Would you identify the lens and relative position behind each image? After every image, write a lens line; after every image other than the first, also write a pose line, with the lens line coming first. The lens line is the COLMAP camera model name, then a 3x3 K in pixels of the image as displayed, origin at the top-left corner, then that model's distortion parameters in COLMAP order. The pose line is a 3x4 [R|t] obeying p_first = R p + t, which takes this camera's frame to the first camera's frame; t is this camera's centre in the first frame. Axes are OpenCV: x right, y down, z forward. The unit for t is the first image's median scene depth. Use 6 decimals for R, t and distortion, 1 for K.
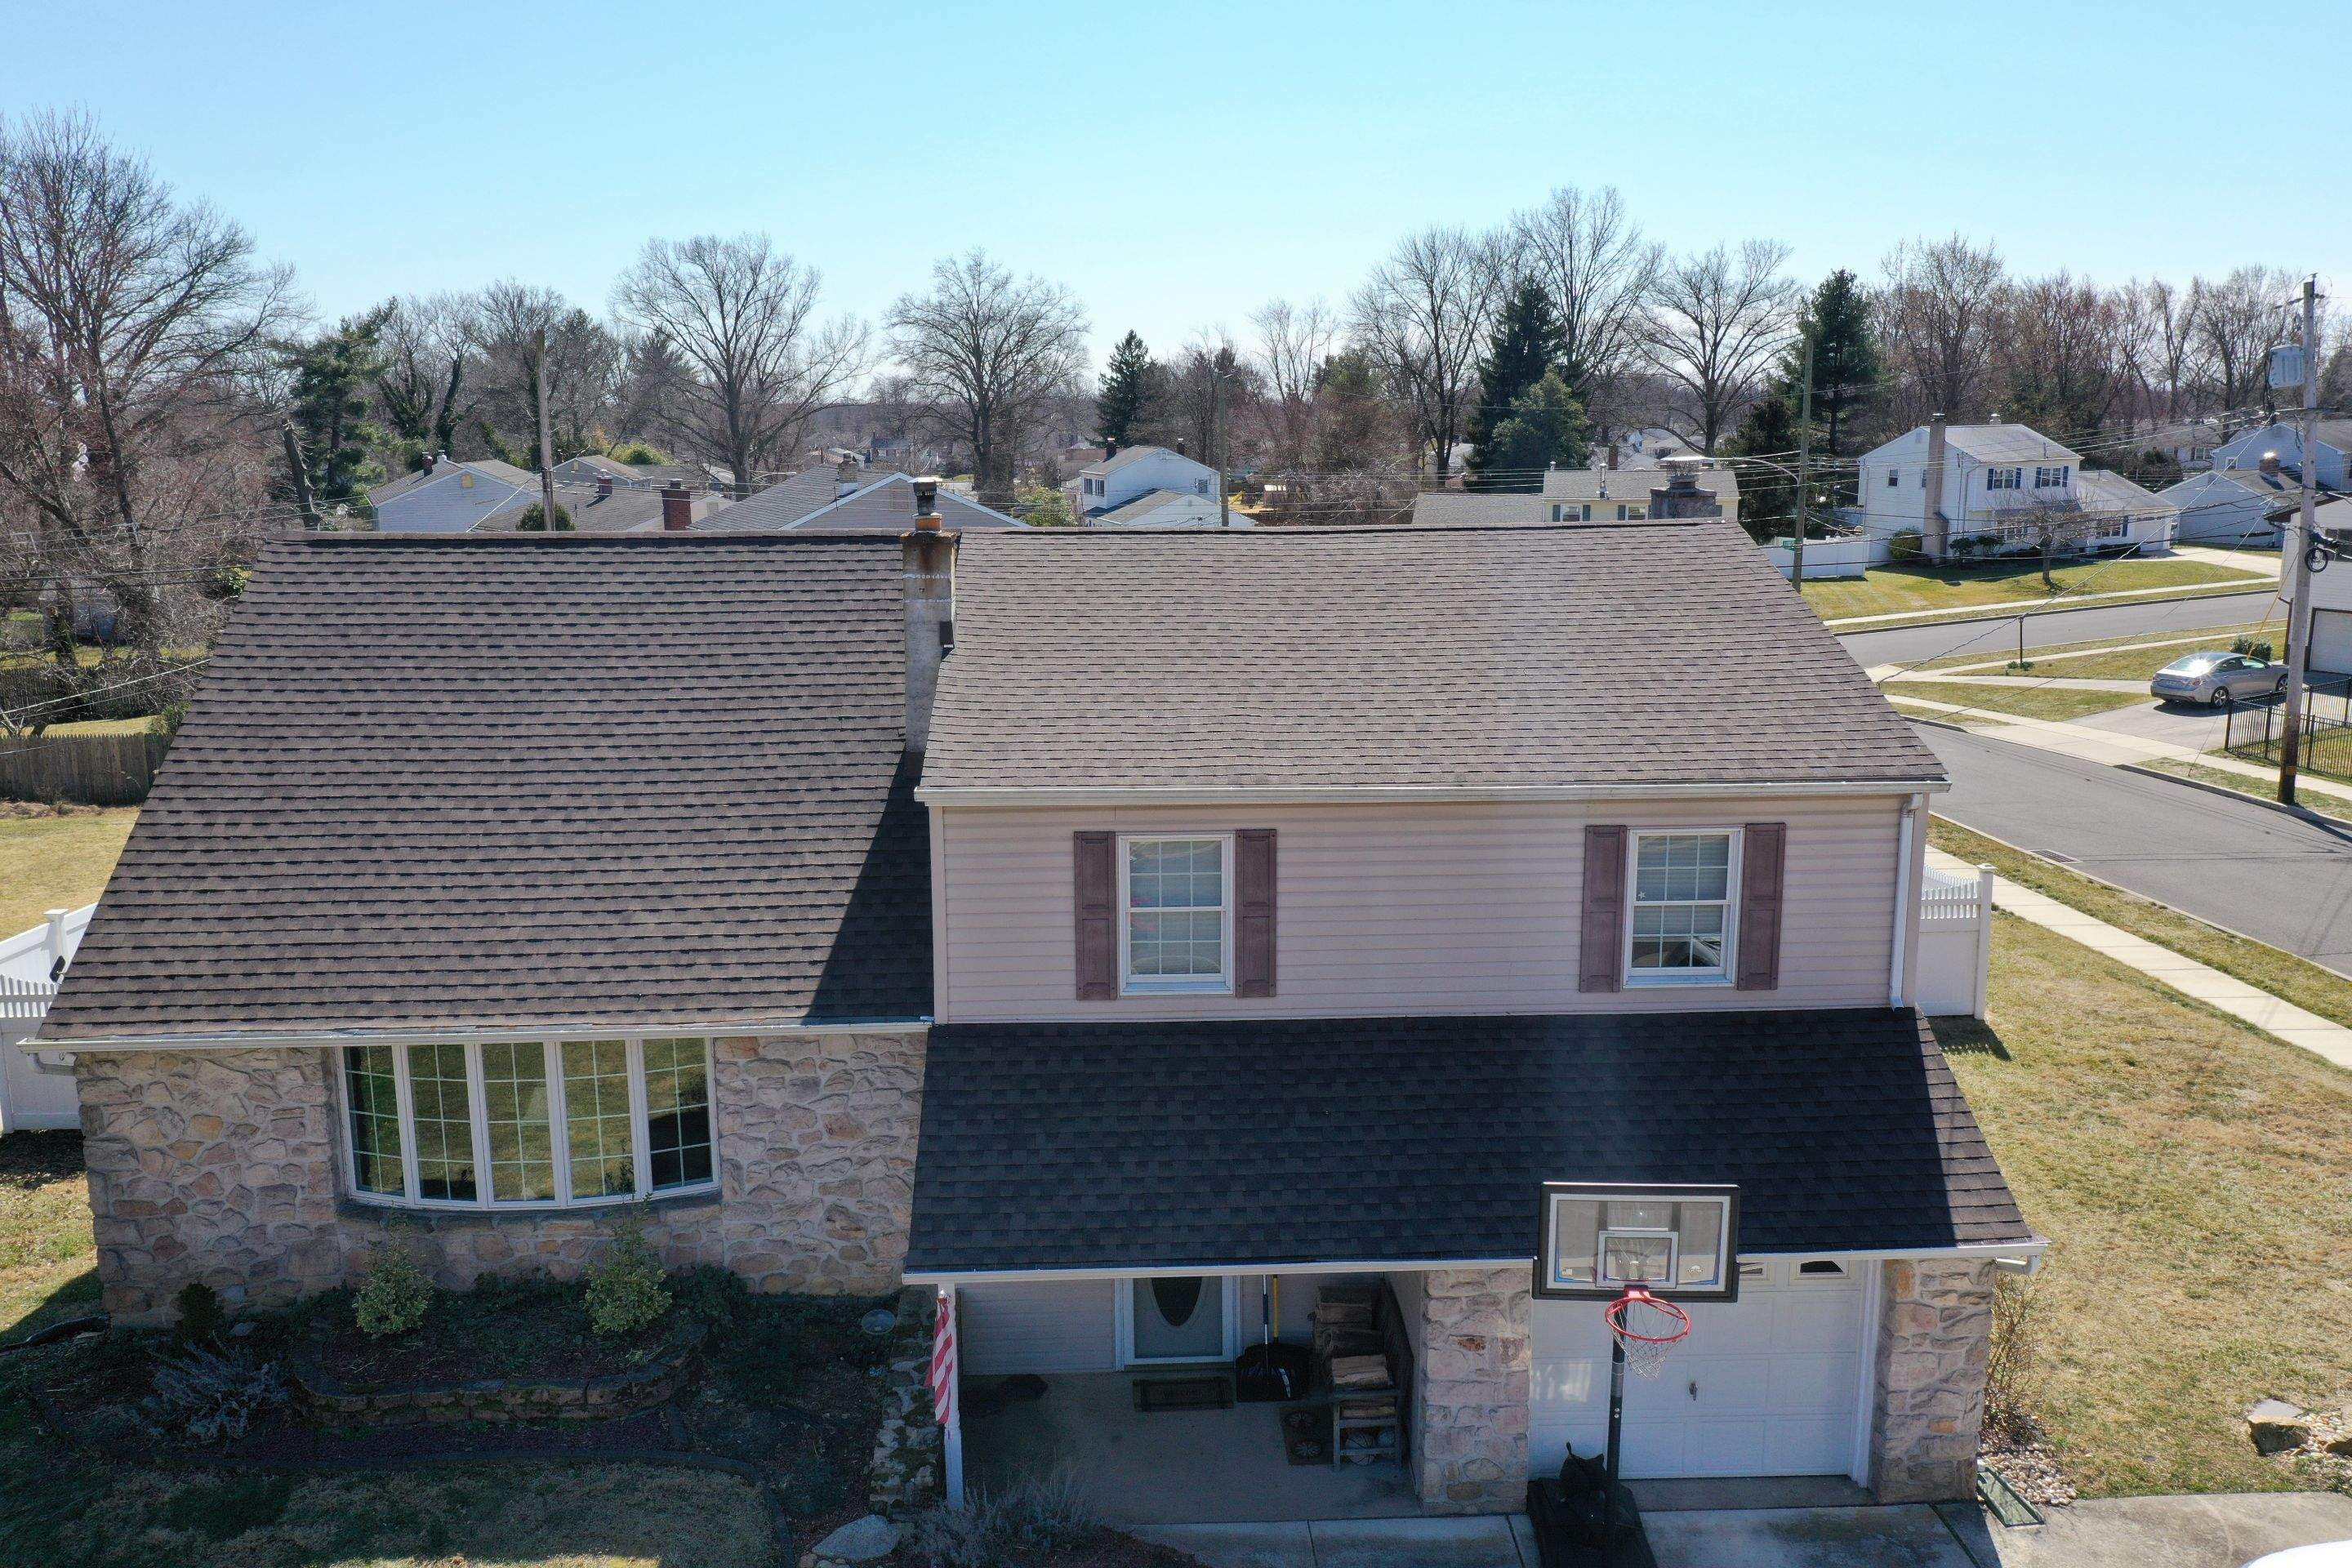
lens RADIAL K [[1866.6, 0, 1180.4], [0, 1866.6, 800.0], [0, 0, 1]] dist [0.021010, 0.003341]
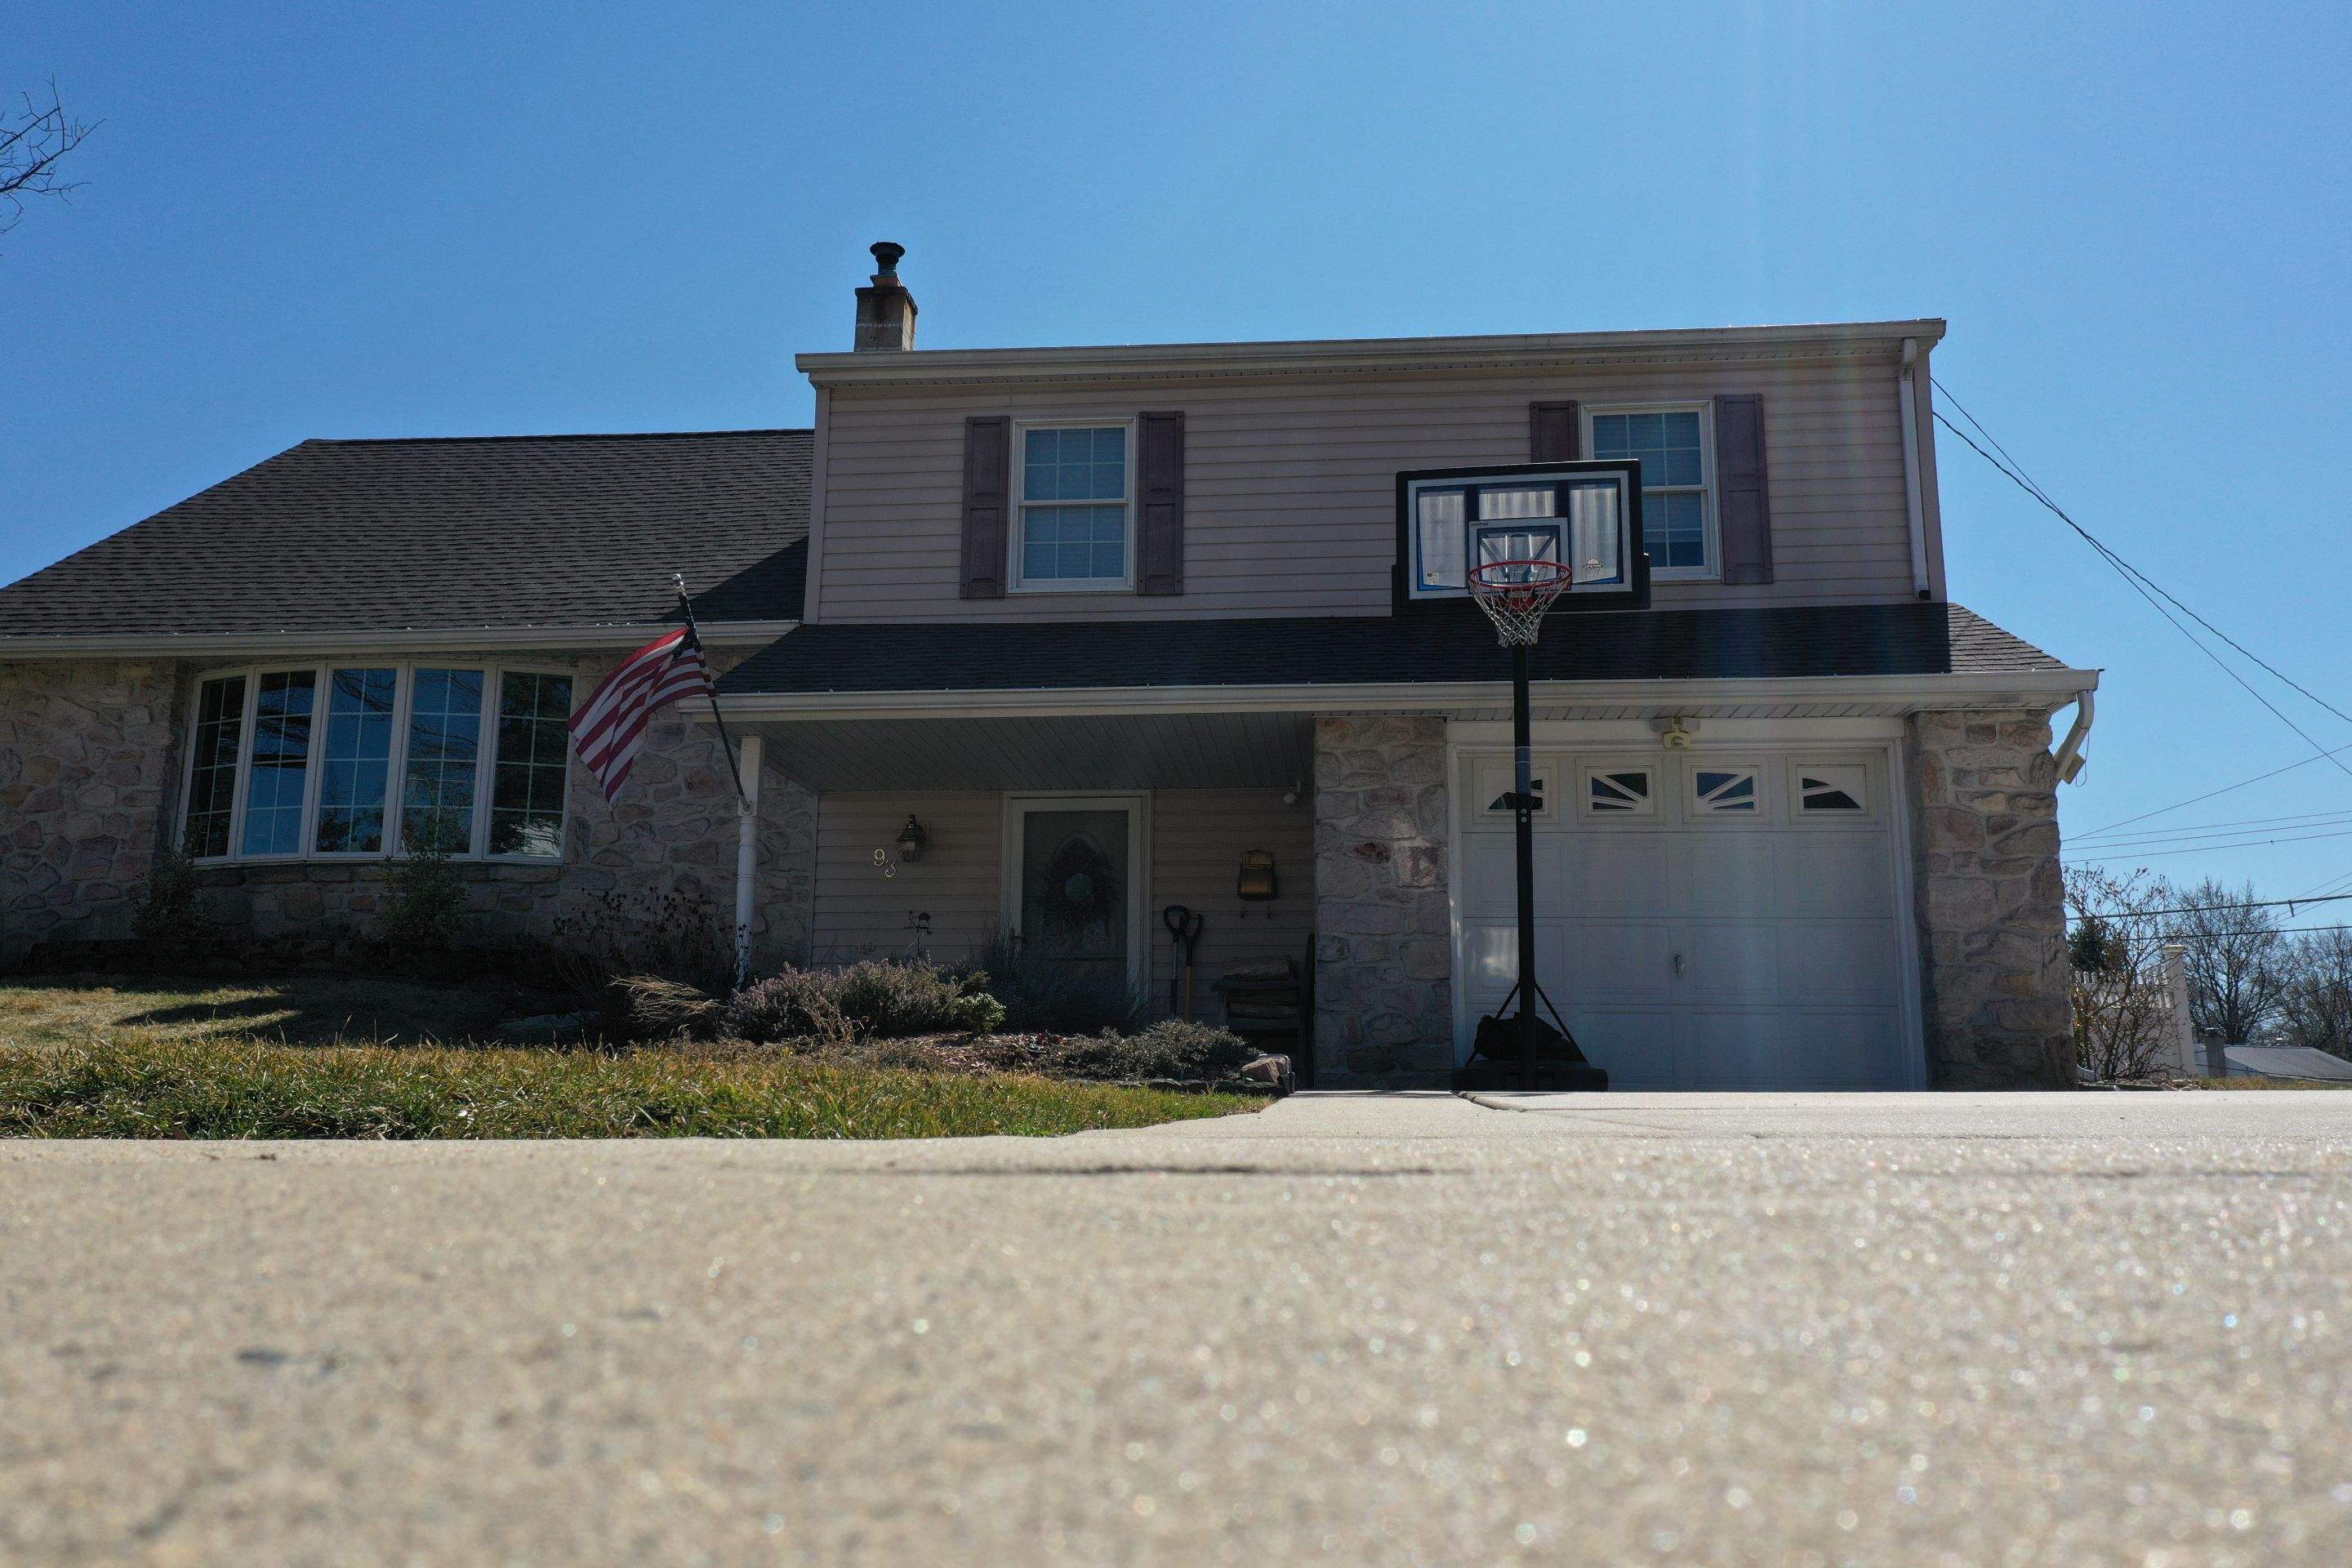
lens RADIAL K [[1877.8, 0, 1180.9], [0, 1877.8, 790.4], [0, 0, 1]] dist [0.013782, 0.004836]
pose [[0.990964, -0.011951, -0.133596, 0.163525], [-0.040898, 0.921667, -0.385819, 0.519224], [0.127742, 0.387797, 0.912850, 0.223131]]
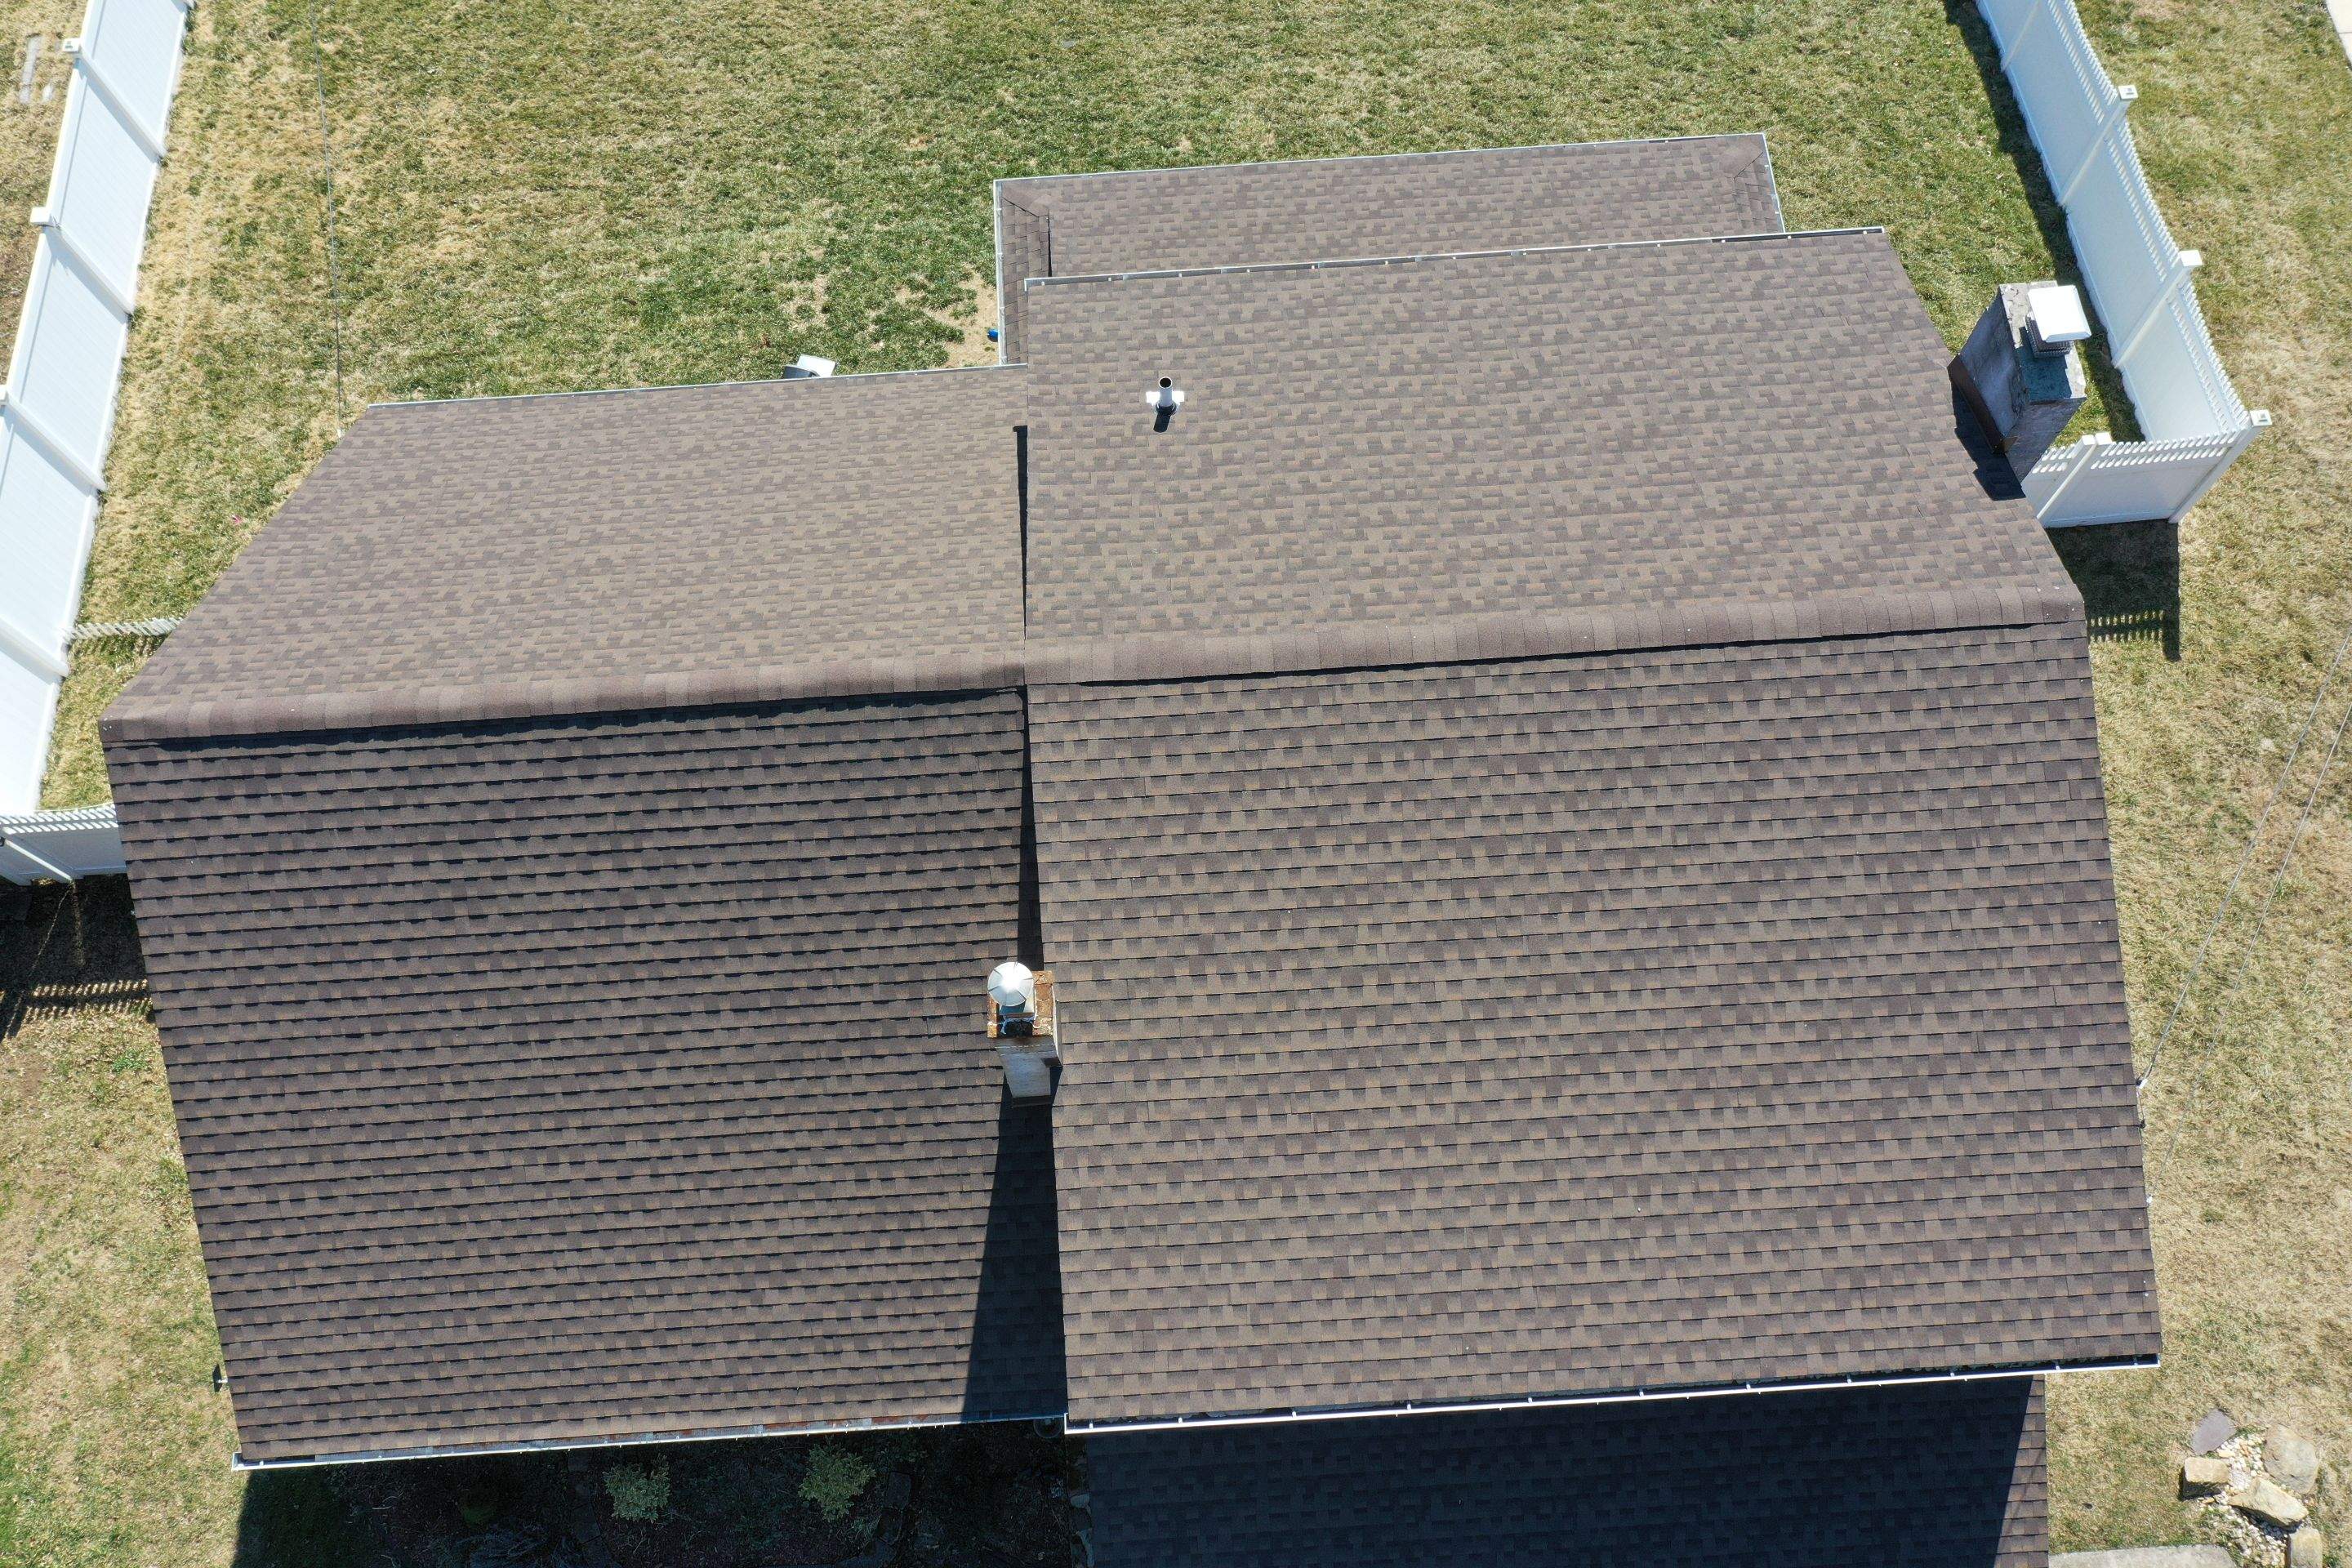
lens RADIAL K [[1855.6, 0, 1179.1], [0, 1855.6, 790.3], [0, 0, 1]] dist [0.010036, 0.009443]
pose [[0.999753, -0.022215, -0.000624, -0.071022], [0.012862, 0.555458, 0.831445, -0.906084], [-0.018124, -0.831248, 0.555606, 0.691271]]
